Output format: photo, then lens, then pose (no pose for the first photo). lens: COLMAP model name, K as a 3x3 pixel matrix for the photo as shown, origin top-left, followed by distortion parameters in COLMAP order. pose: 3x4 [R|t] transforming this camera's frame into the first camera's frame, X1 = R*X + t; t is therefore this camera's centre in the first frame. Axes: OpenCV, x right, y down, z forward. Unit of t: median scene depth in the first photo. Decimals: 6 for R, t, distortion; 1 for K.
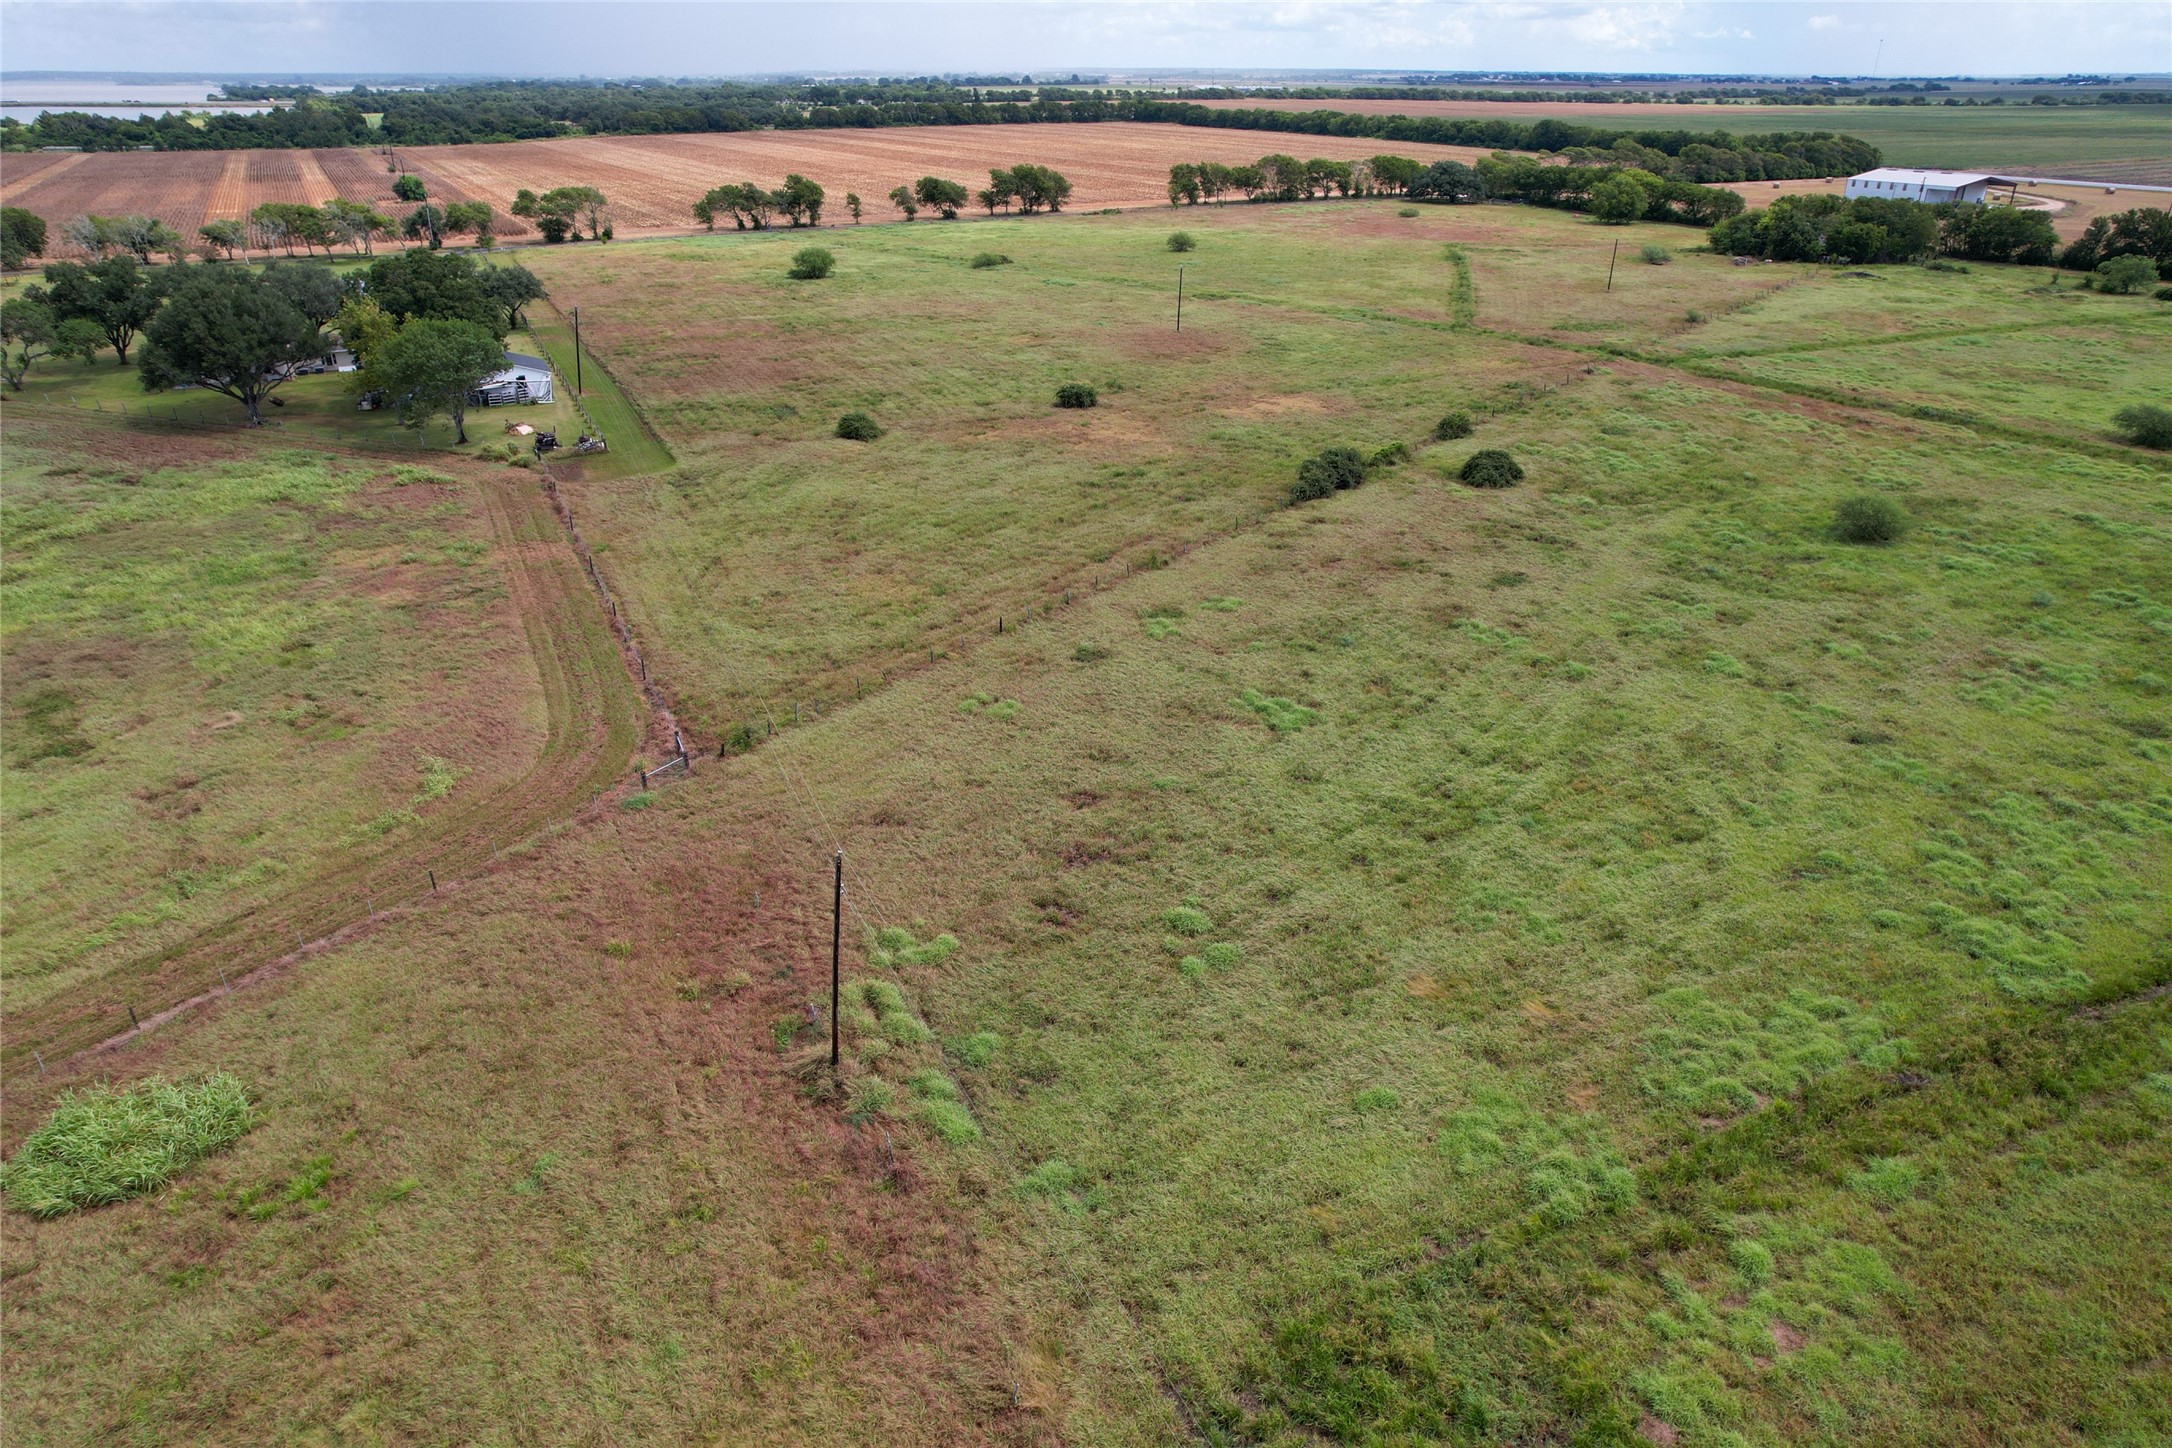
lens RADIAL K [[1392.7, 0, 1099.4], [0, 1392.7, 719.3], [0, 0, 1]] dist [-0.075680, 0.066456]
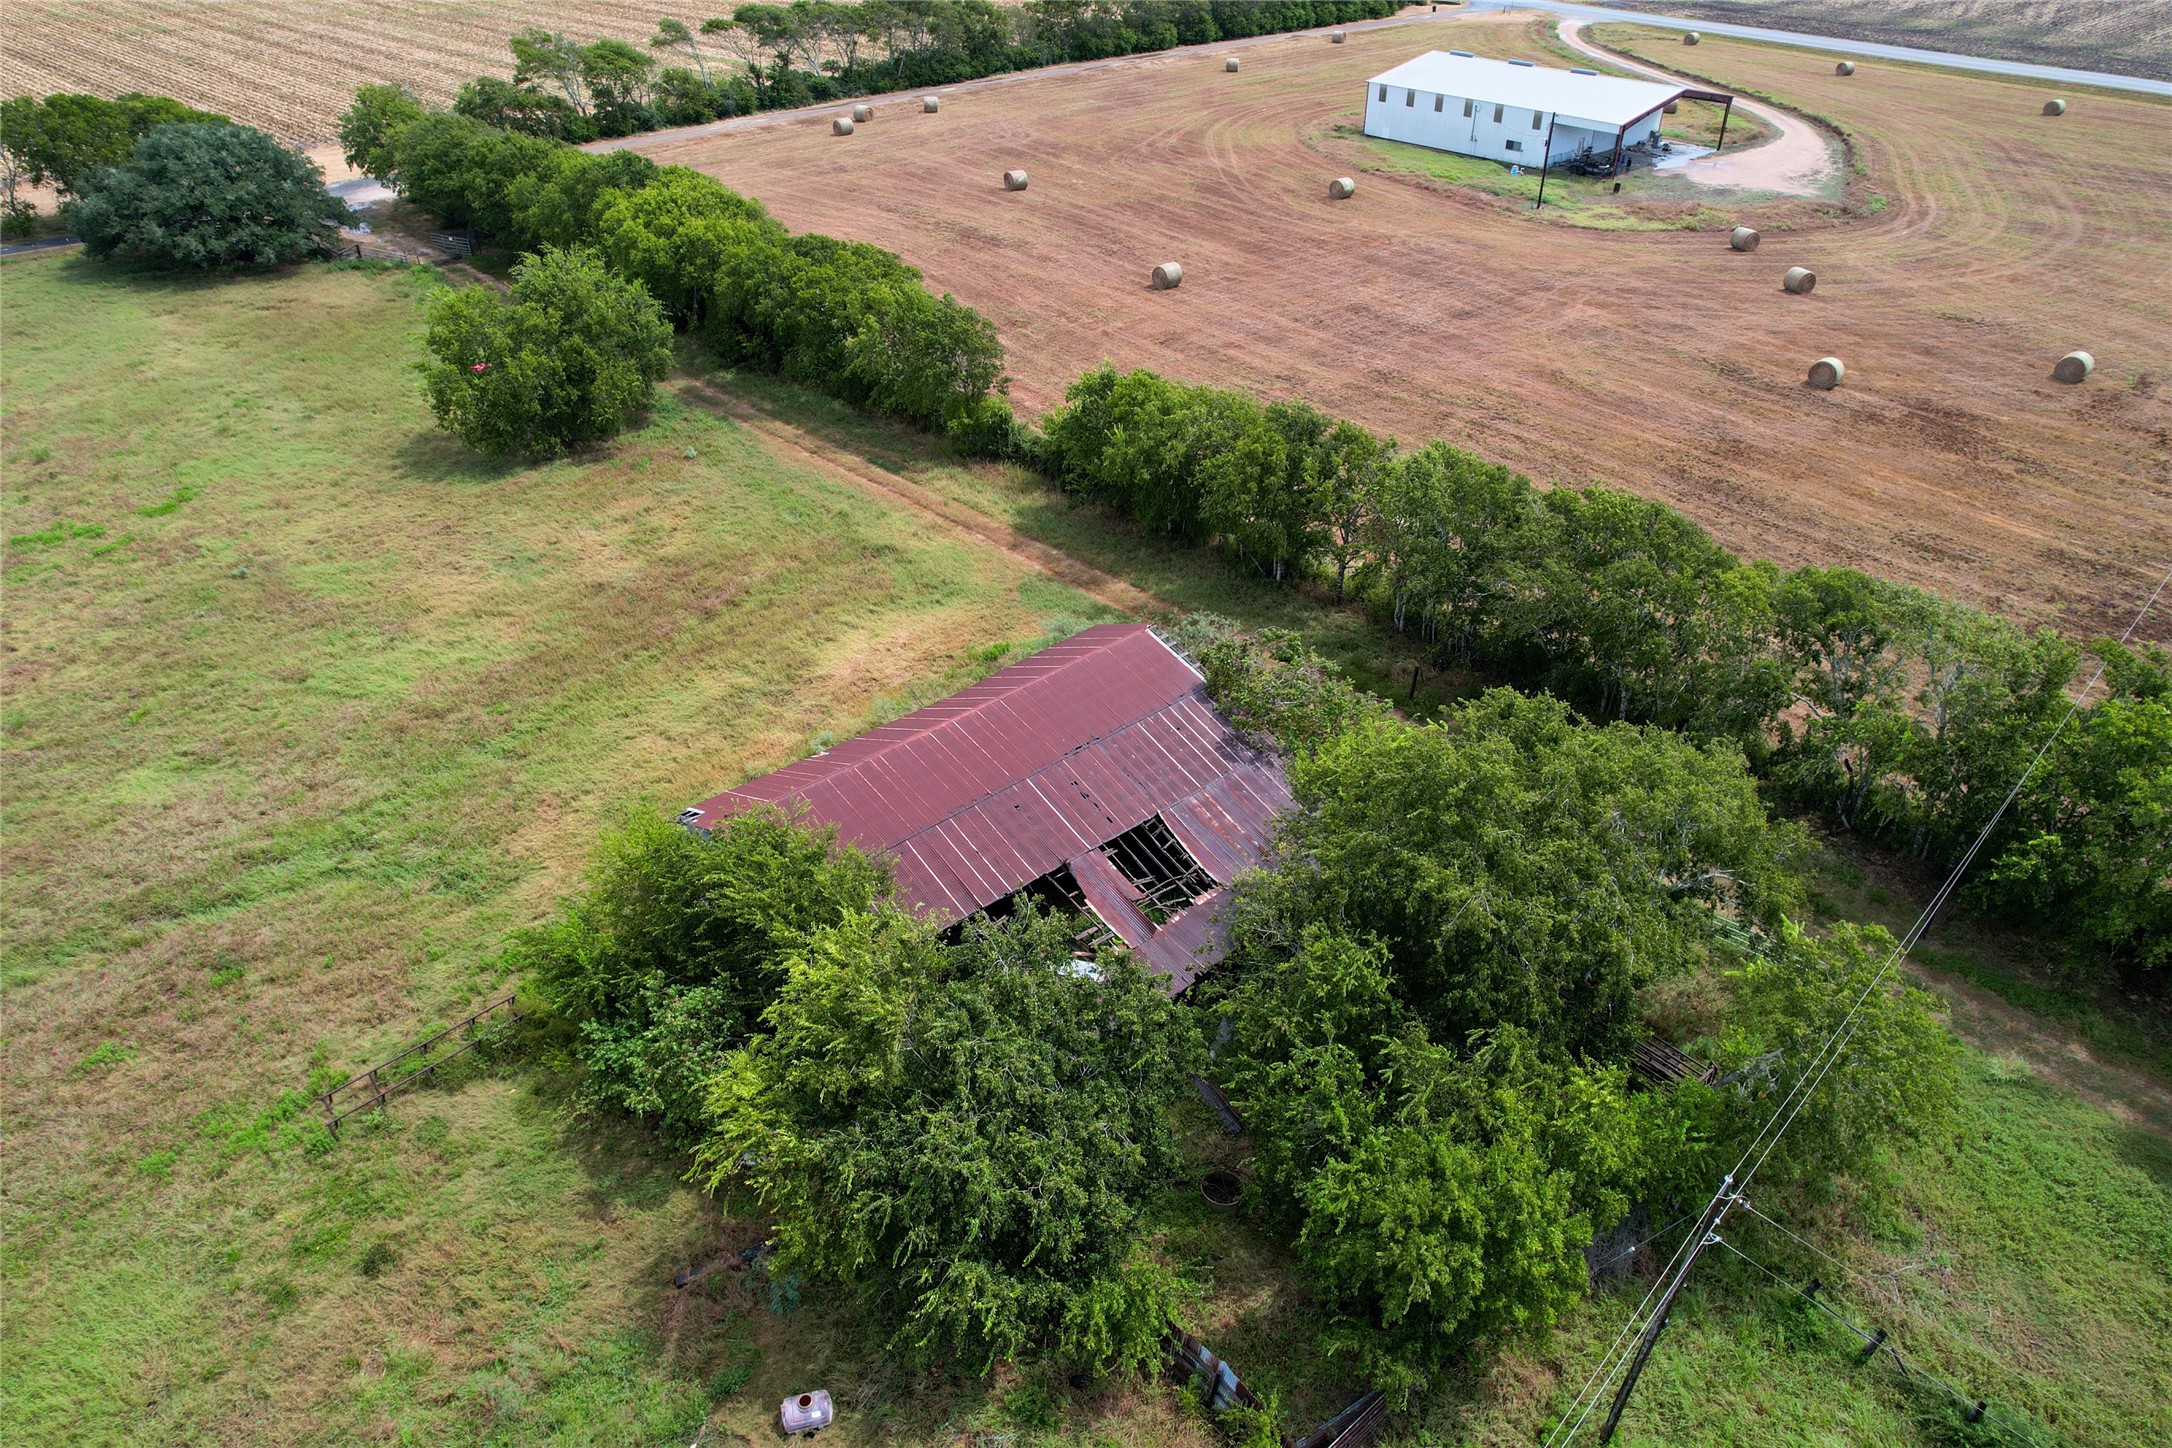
lens RADIAL K [[1392.7, 0, 1082.6], [0, 1392.7, 723.2], [0, 0, 1]] dist [-0.075680, 0.066456]
pose [[0.958132, -0.156155, 0.239995, 1.033144], [0.117877, 0.978990, 0.166386, -0.883320], [-0.260935, -0.131130, 0.956409, 1.844542]]
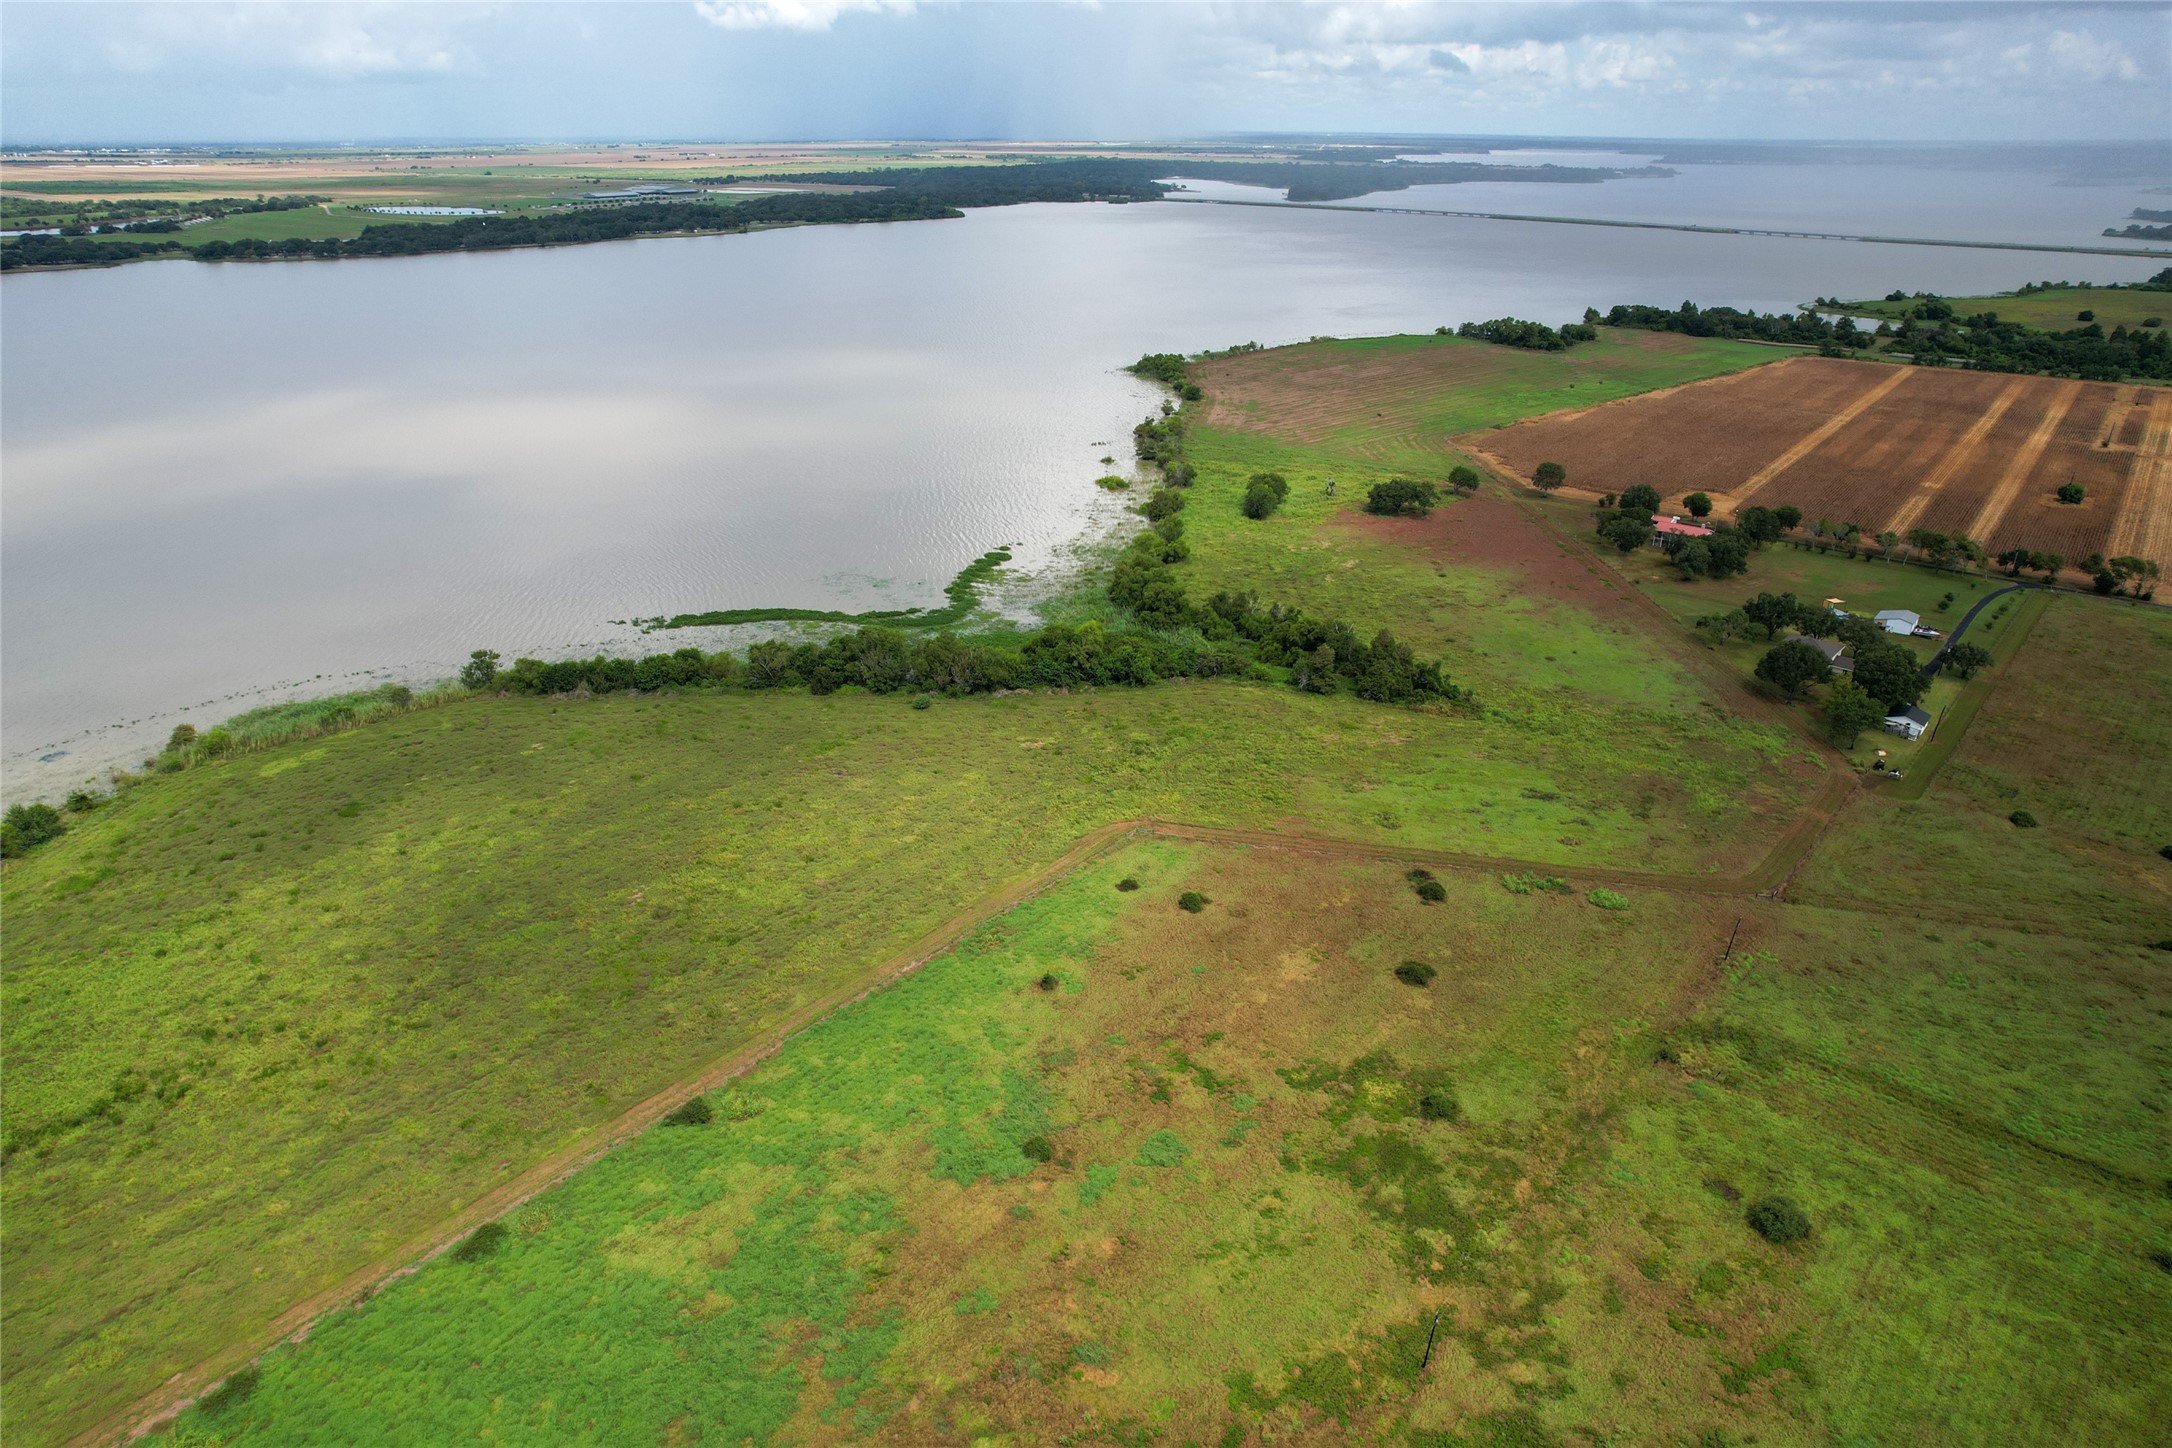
lens RADIAL K [[1392.7, 0, 1096.6], [0, 1392.7, 718.9], [0, 0, 1]] dist [-0.075680, 0.066456]
pose [[0.395483, 0.364991, -0.842838, 1.027795], [-0.397218, 0.895363, 0.201352, -0.226330], [0.828137, 0.255159, 0.499082, -1.299199]]
